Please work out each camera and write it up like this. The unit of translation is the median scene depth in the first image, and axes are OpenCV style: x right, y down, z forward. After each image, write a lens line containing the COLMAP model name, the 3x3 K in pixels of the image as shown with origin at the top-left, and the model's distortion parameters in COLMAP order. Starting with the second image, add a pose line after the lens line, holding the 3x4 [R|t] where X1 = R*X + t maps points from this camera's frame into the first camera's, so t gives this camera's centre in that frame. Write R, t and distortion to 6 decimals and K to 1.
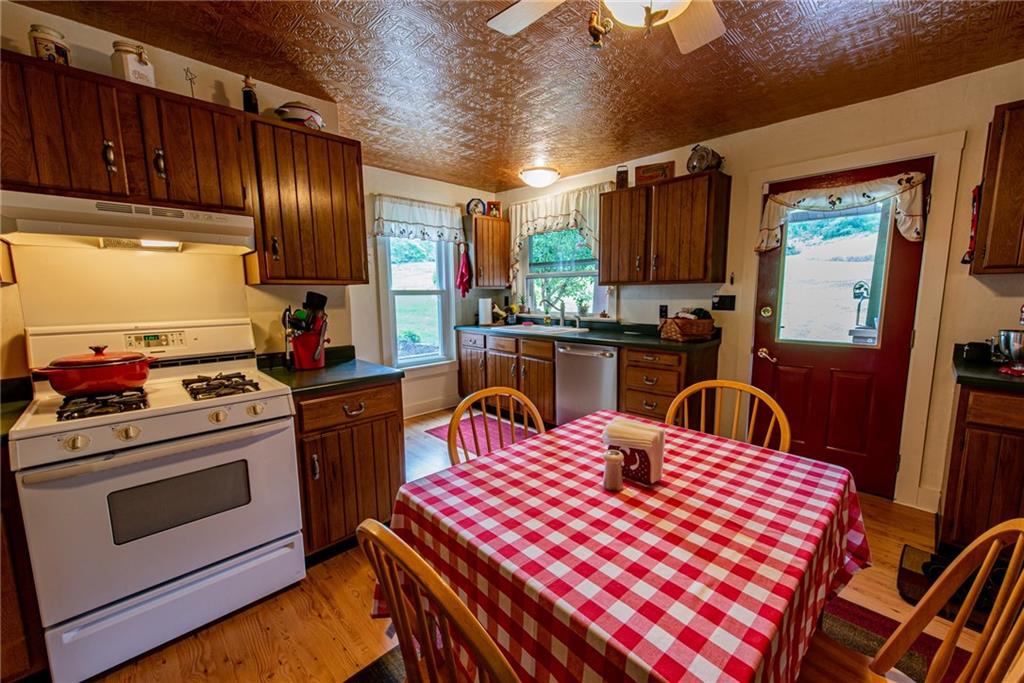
lens RADIAL K [[399.5, 0, 517.3], [0, 399.5, 346.5], [0, 0, 1]] dist [0.002158, -0.000034]
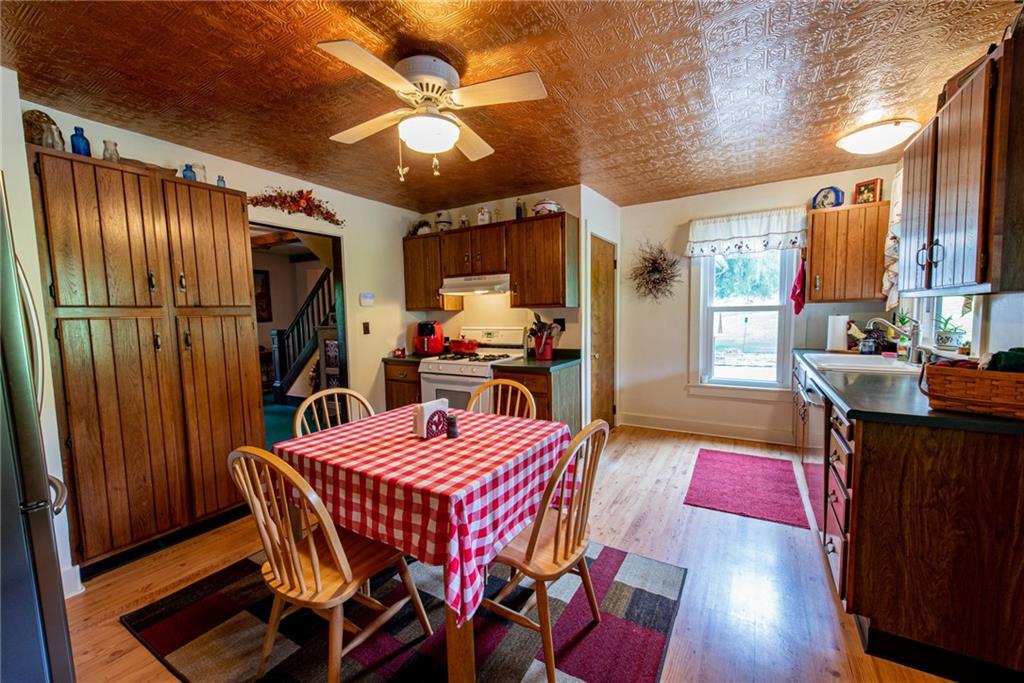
lens RADIAL K [[399.5, 0, 517.3], [0, 399.5, 346.5], [0, 0, 1]] dist [0.002158, -0.000034]
pose [[0.256305, 0.084702, -0.962878, 0.562150], [-0.111592, 0.992085, 0.057567, -0.044307], [0.960133, 0.092695, 0.263728, 0.265691]]
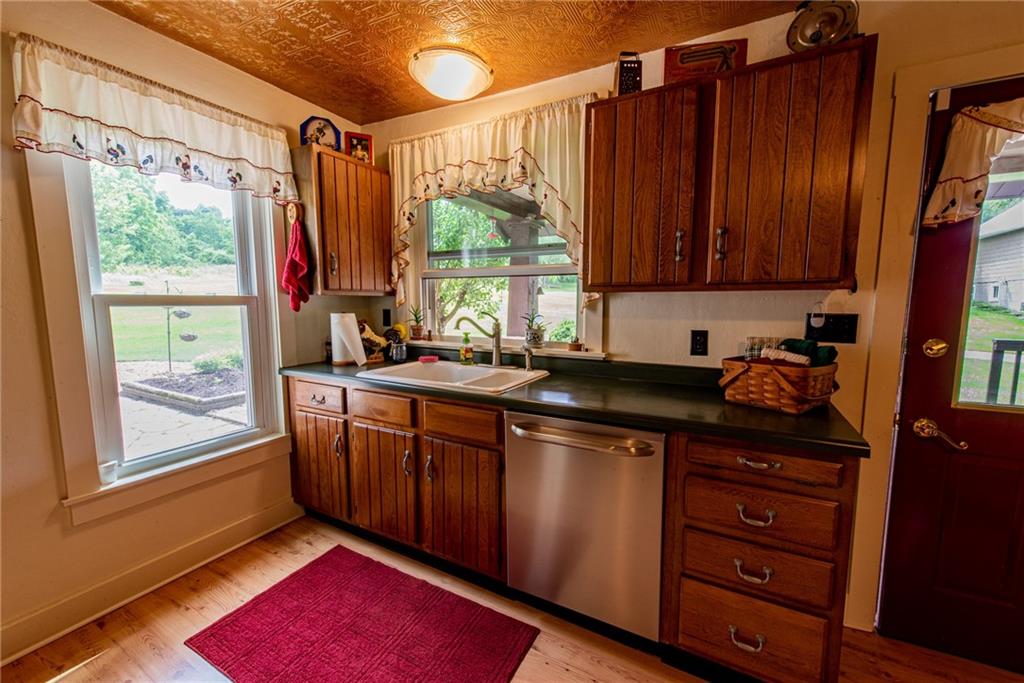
lens RADIAL K [[410.4, 0, 514.7], [0, 410.4, 347.2], [0, 0, 1]] dist [0.005931, -0.000155]
pose [[0.958511, -0.020885, 0.284288, -0.023007], [0.027249, 0.999458, -0.018446, -0.067028], [-0.283749, 0.025427, 0.958561, 0.471875]]
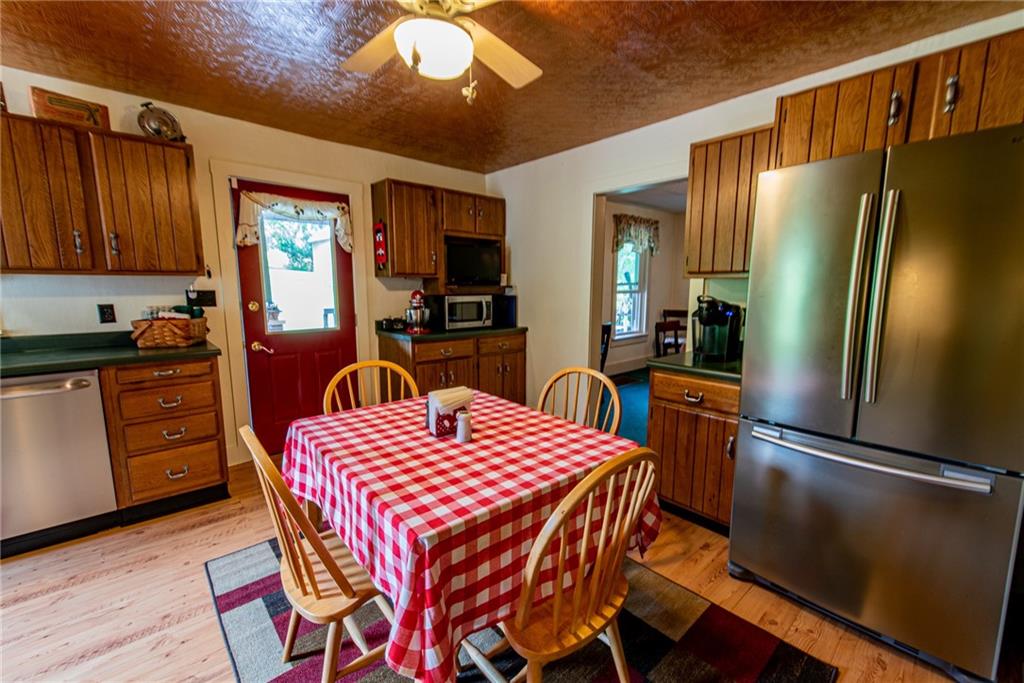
lens RADIAL K [[420.5, 0, 510.7], [0, 420.5, 345.7], [0, 0, 1]] dist [0.000396, -0.000179]
pose [[0.055915, -0.132367, 0.989622, -0.299594], [0.128256, 0.983913, 0.124357, -0.026737], [-0.990164, 0.119972, 0.071992, 0.207015]]
